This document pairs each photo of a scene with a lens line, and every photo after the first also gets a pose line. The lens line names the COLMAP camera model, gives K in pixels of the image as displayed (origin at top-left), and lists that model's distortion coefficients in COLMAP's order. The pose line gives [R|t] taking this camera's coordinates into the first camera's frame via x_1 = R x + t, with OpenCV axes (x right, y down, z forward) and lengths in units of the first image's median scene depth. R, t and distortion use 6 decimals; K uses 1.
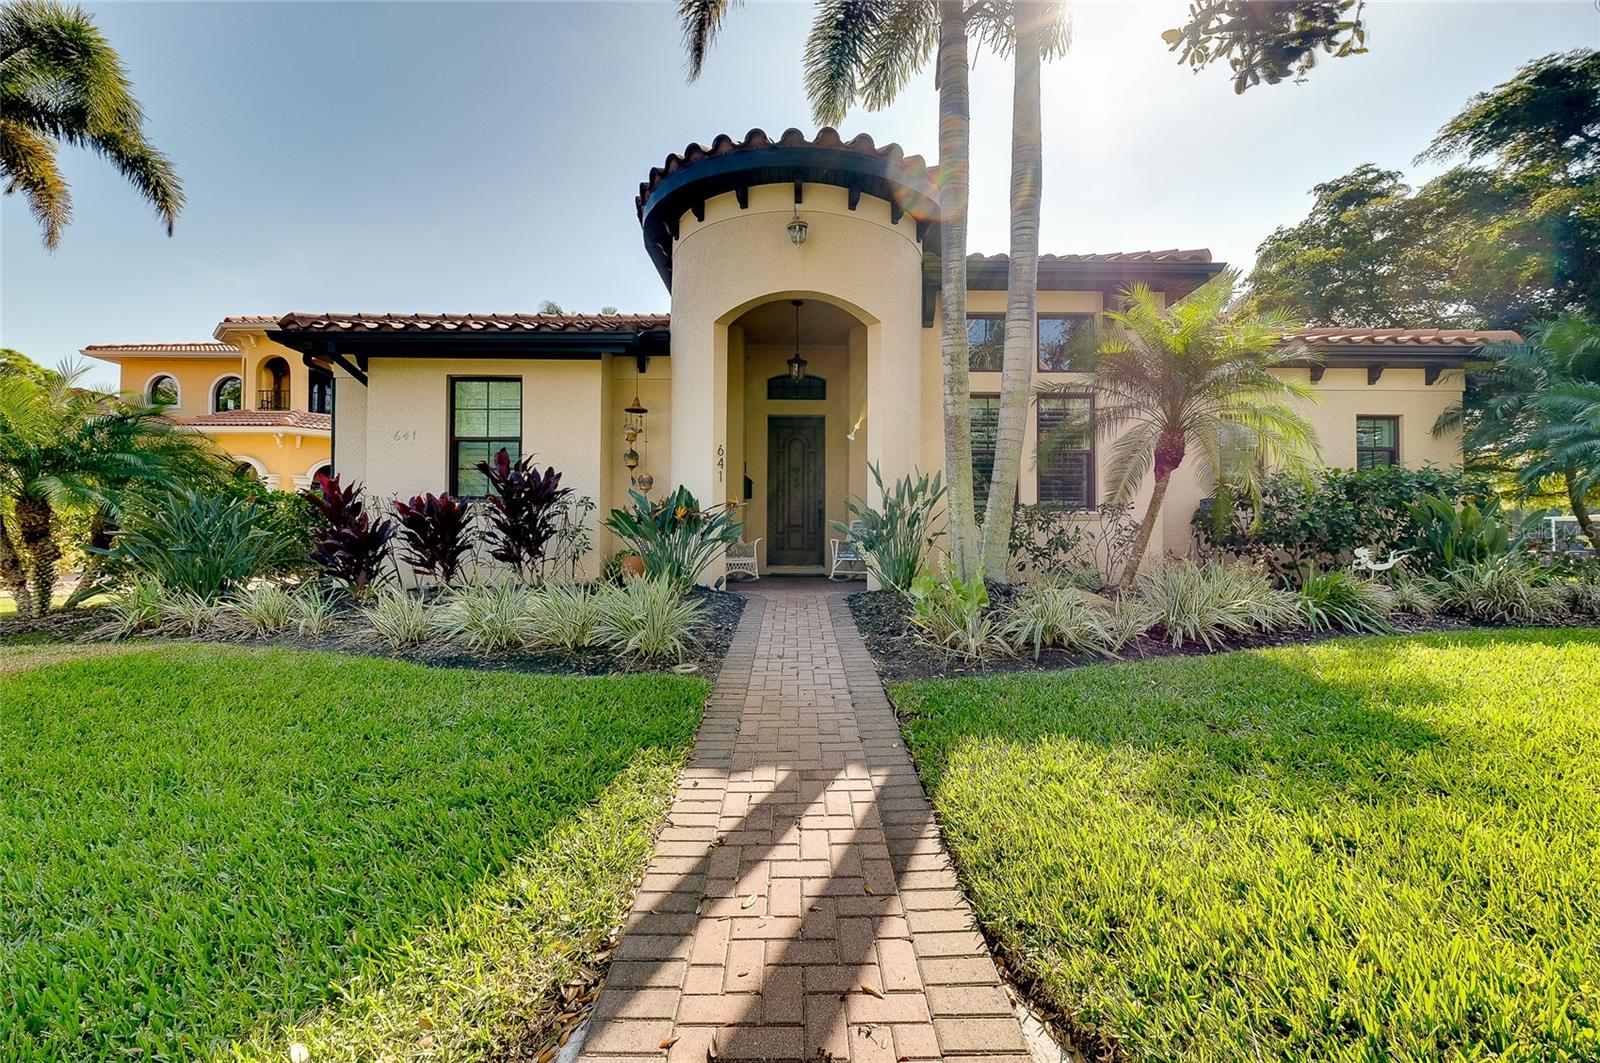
lens RADIAL K [[826.9, 0, 811.5], [0, 826.9, 522.5], [0, 0, 1]] dist [-0.000643, -0.000147]
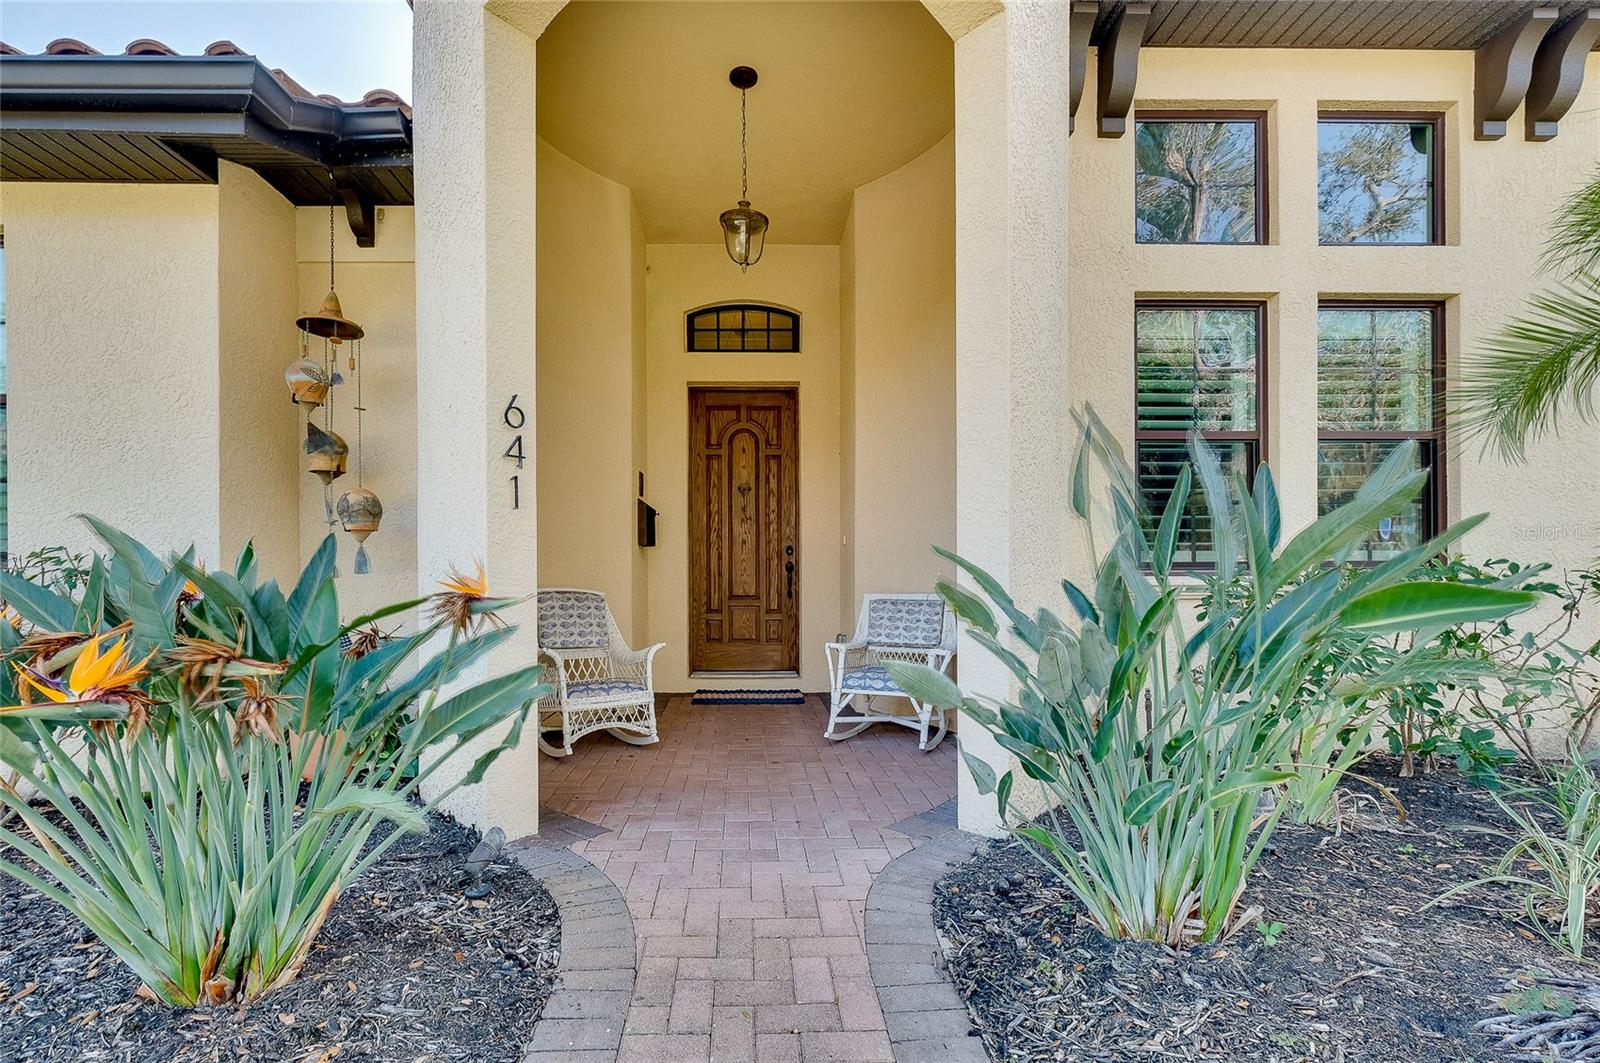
lens RADIAL K [[698.5, 0, 806.7], [0, 698.5, 544.8], [0, 0, 1]] dist [-0.000842, -0.000007]
pose [[0.997438, -0.006932, 0.071197, -0.011011], [0.007395, 0.999953, -0.006239, -0.026835], [-0.071150, 0.006750, 0.997443, 0.582890]]
